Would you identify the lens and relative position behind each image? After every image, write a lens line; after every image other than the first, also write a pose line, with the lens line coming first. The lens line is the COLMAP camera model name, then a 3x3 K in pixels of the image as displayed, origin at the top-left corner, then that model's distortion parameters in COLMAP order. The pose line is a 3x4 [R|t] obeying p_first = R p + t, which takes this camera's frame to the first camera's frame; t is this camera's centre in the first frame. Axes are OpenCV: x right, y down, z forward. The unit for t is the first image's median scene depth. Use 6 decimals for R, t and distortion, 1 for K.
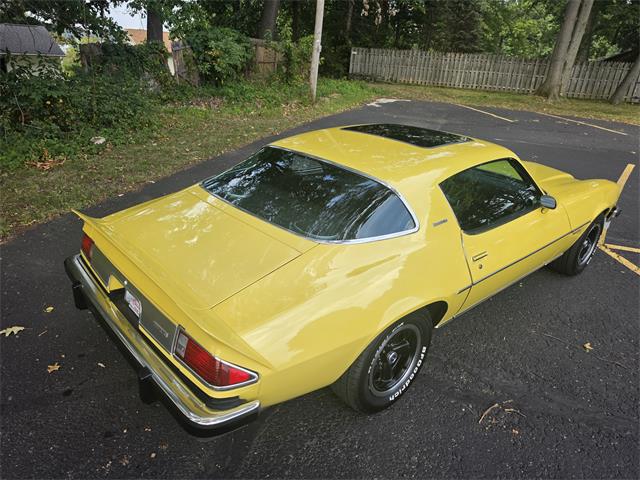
lens RADIAL K [[433.7, 0, 317.1], [0, 433.7, 241.0], [0, 0, 1]] dist [0.003832, -0.004436]
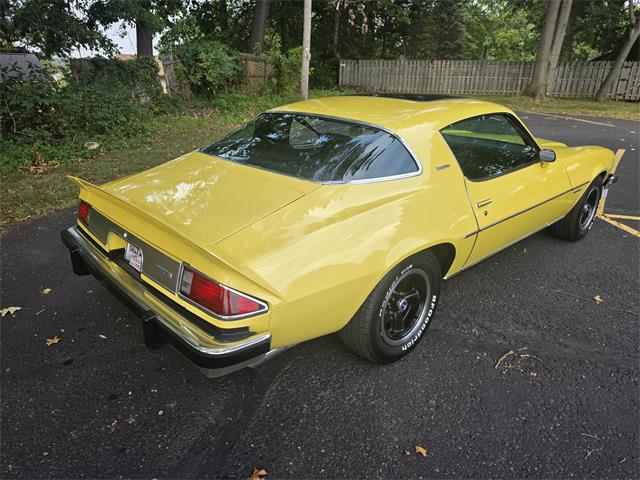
lens RADIAL K [[433.7, 0, 322.4], [0, 433.7, 239.1], [0, 0, 1]] dist [0.003832, -0.004436]
pose [[0.998539, -0.050979, 0.017901, -0.014222], [0.051652, 0.997889, -0.039368, 0.121208], [-0.015856, 0.040235, 0.999064, 0.017319]]
